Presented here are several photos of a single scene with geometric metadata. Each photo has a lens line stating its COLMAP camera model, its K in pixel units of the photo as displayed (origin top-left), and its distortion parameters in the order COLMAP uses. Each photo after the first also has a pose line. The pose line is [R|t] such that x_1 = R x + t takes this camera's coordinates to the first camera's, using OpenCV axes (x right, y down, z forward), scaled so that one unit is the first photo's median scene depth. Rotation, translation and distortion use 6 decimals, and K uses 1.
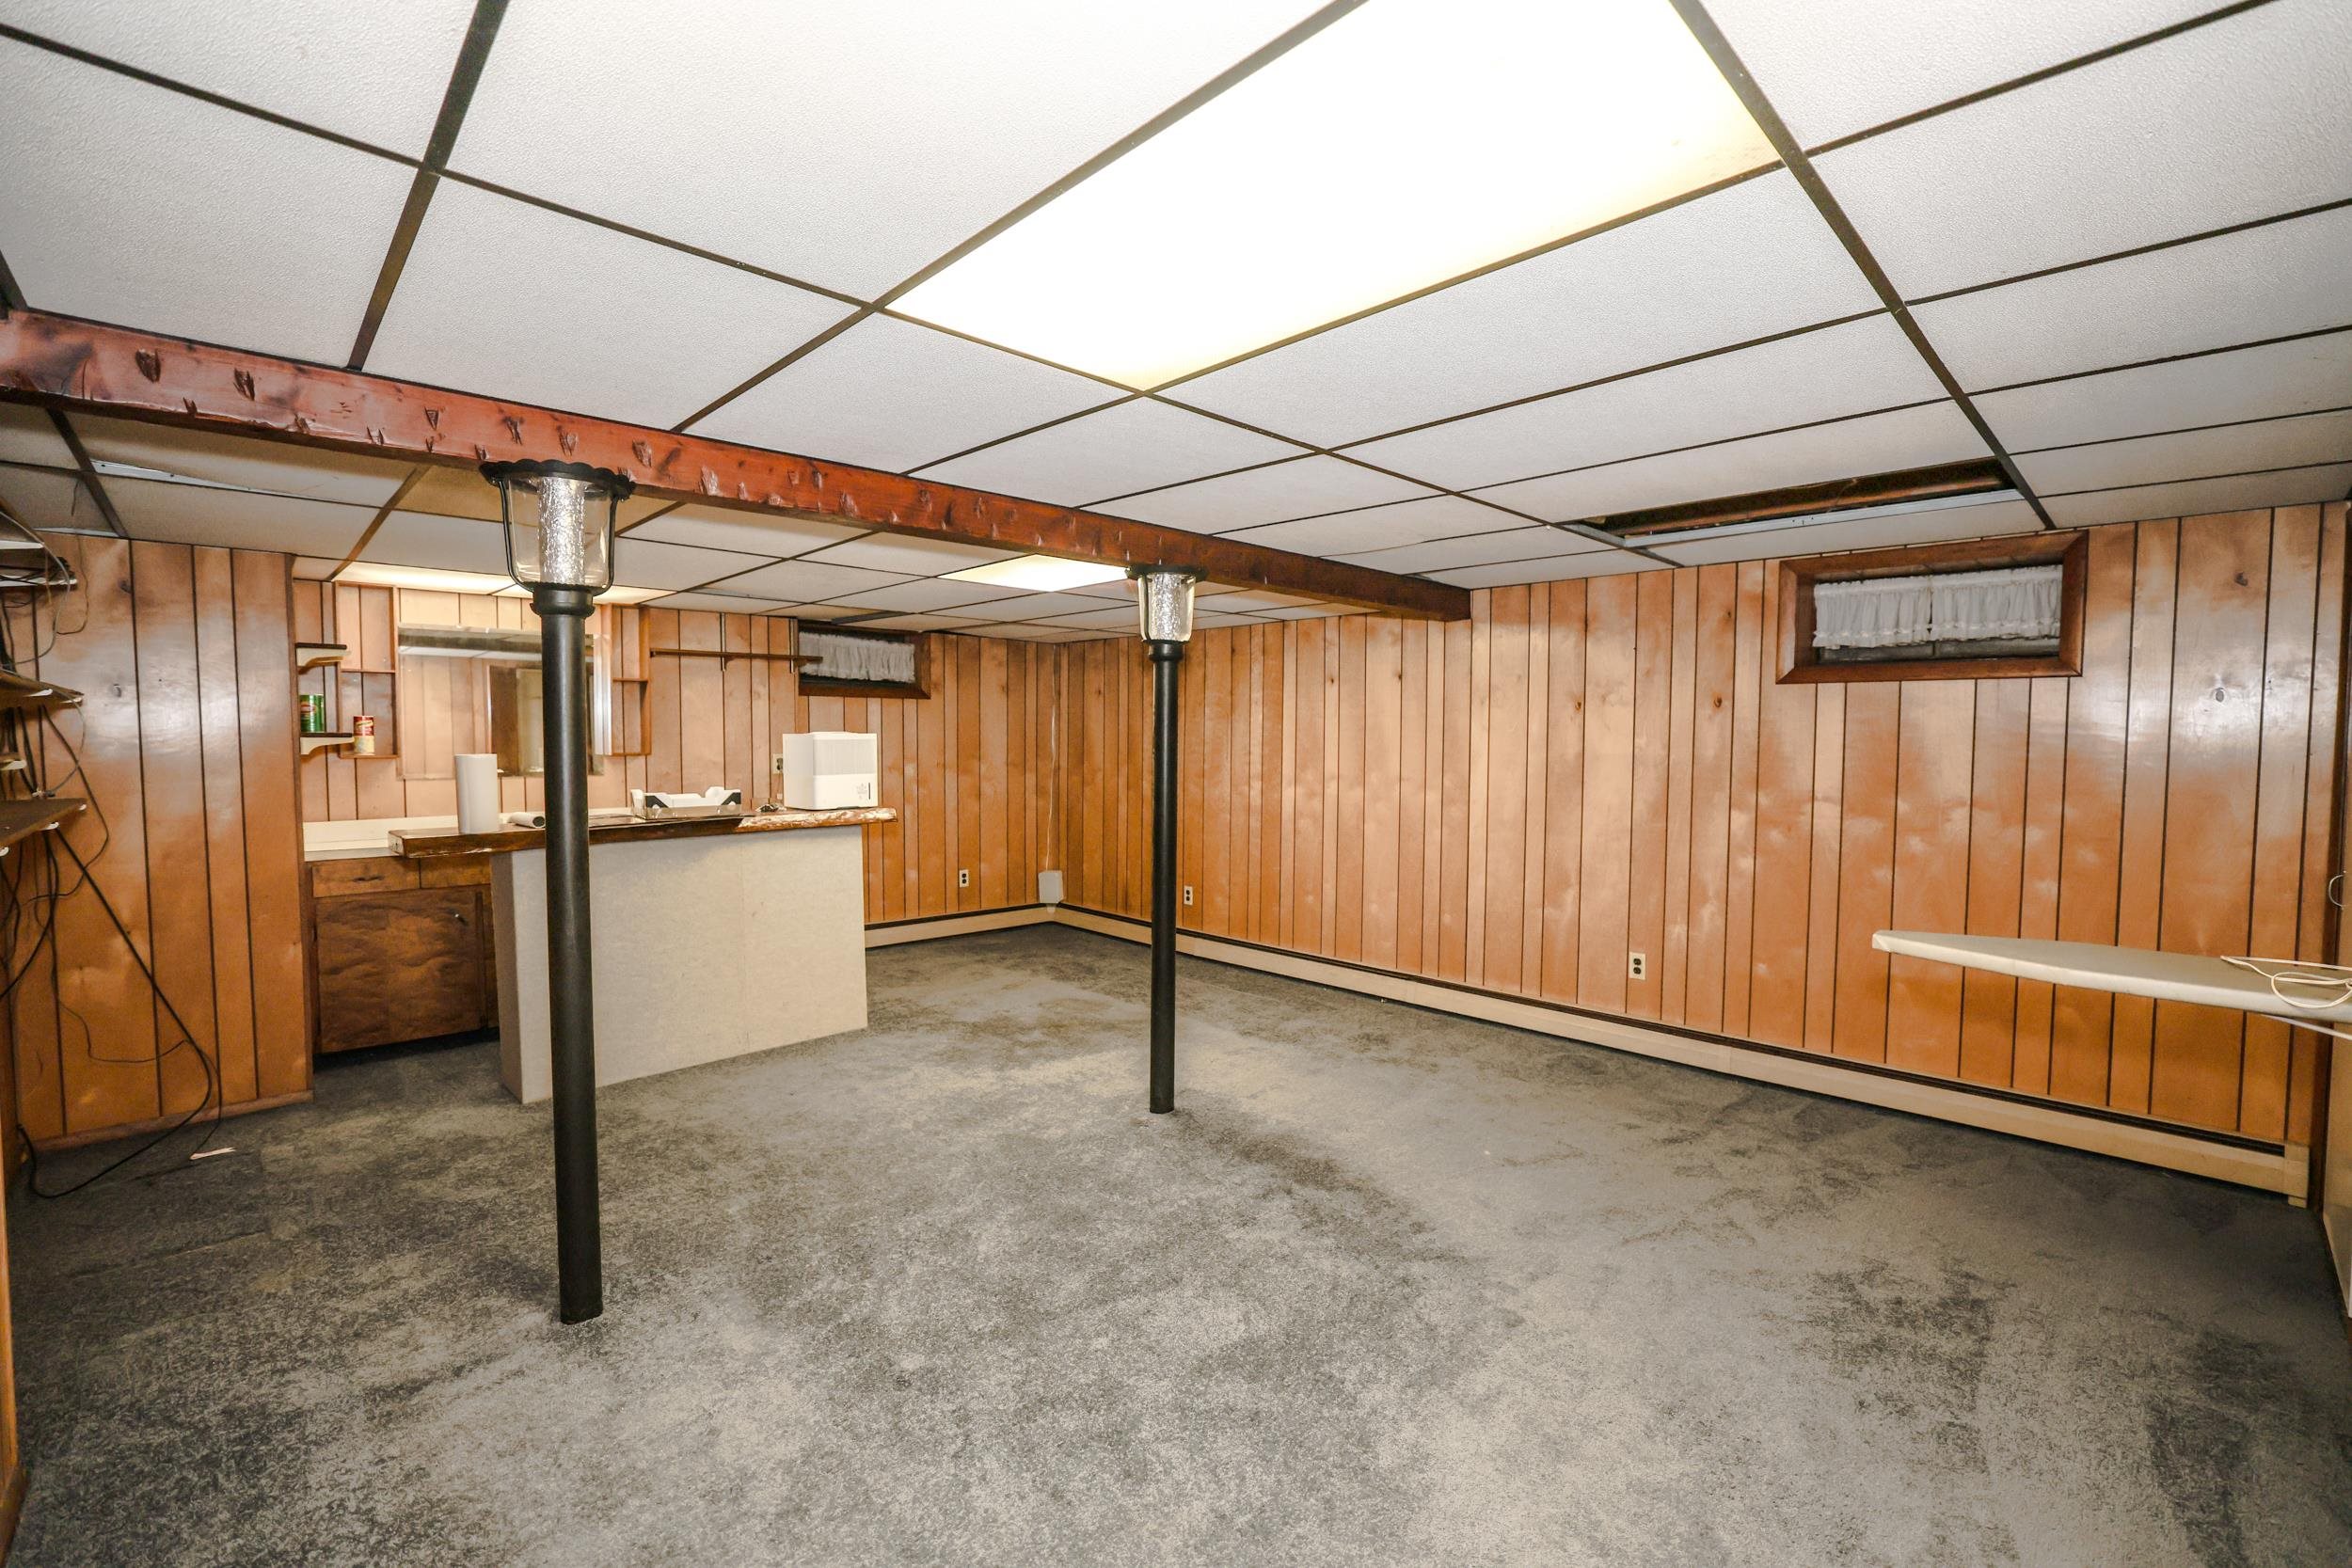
lens RADIAL K [[1024.2, 0, 1179.1], [0, 1024.2, 781.3], [0, 0, 1]] dist [-0.047932, 0.017044]
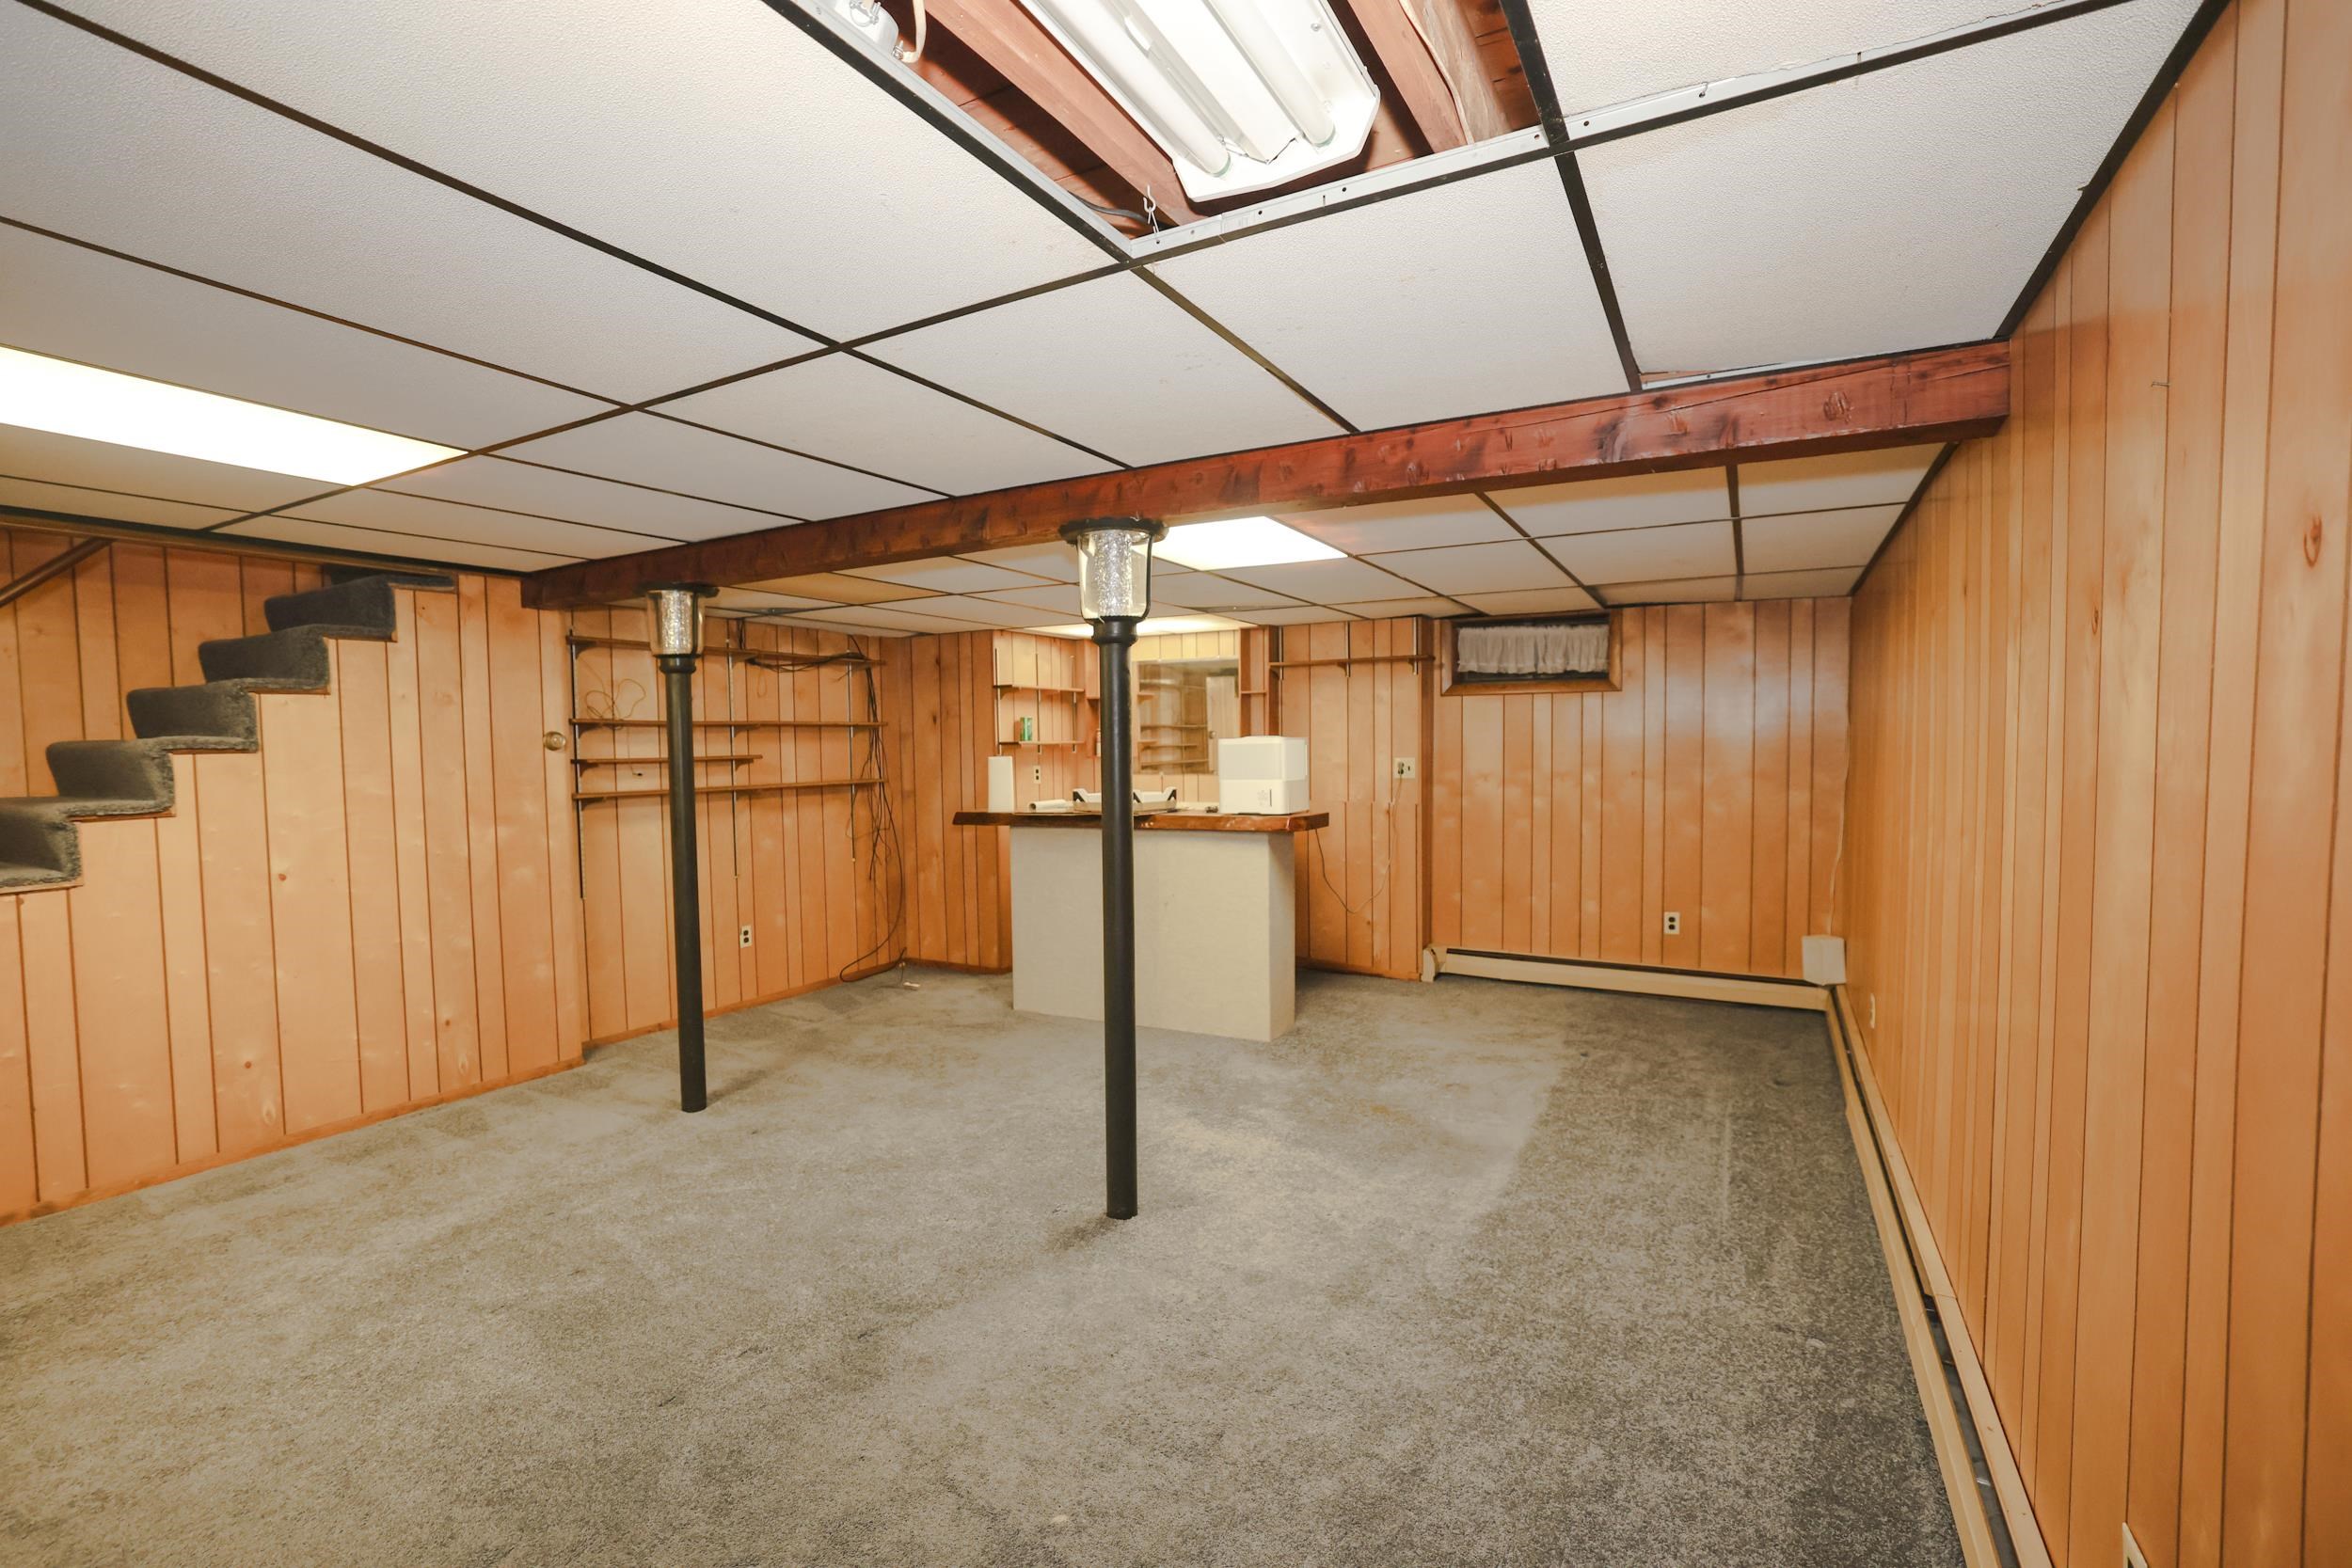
lens RADIAL K [[993.2, 0, 1174.1], [0, 993.2, 791.5], [0, 0, 1]] dist [-0.050212, 0.013810]
pose [[0.311796, 0.042241, -0.949210, 0.452620], [-0.031069, 0.998930, 0.034248, -0.021221], [0.949641, 0.018812, 0.312775, 0.513359]]
